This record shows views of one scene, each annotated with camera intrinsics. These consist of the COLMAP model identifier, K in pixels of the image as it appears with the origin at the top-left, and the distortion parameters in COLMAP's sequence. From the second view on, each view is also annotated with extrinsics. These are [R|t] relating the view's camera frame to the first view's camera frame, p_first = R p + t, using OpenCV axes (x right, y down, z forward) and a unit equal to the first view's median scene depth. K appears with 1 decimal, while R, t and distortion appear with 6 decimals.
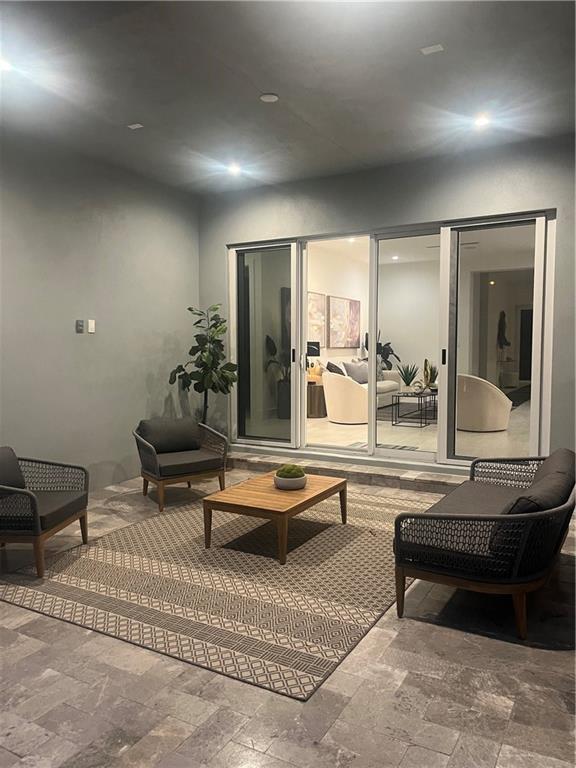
lens RADIAL K [[591.0, 0, 288.0], [0, 591.0, 384.0], [0, 0, 1]] dist [0.076467, -0.092461]
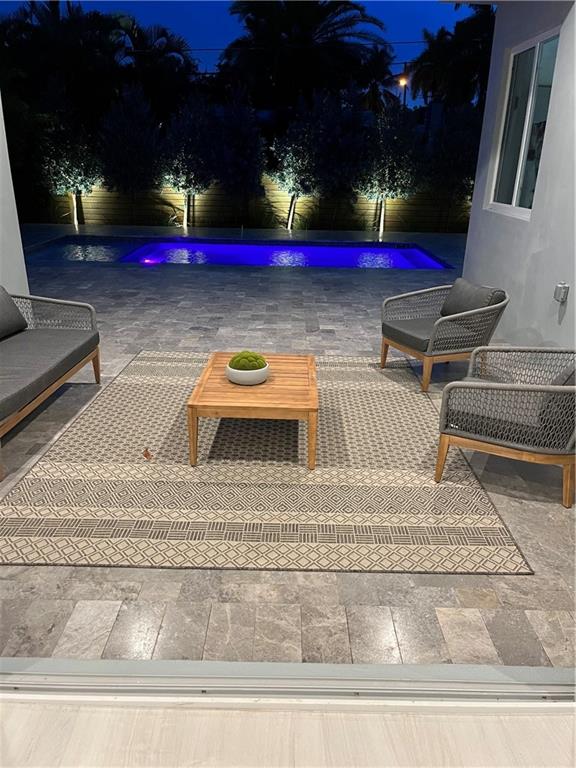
lens RADIAL K [[591.0, 0, 288.0], [0, 591.0, 384.0], [0, 0, 1]] dist [0.076467, -0.092461]
pose [[-0.872290, 0.155566, -0.463582, 0.214544], [-0.047841, 0.916345, 0.397521, -0.086429], [0.486642, 0.368932, -0.791877, 1.114240]]
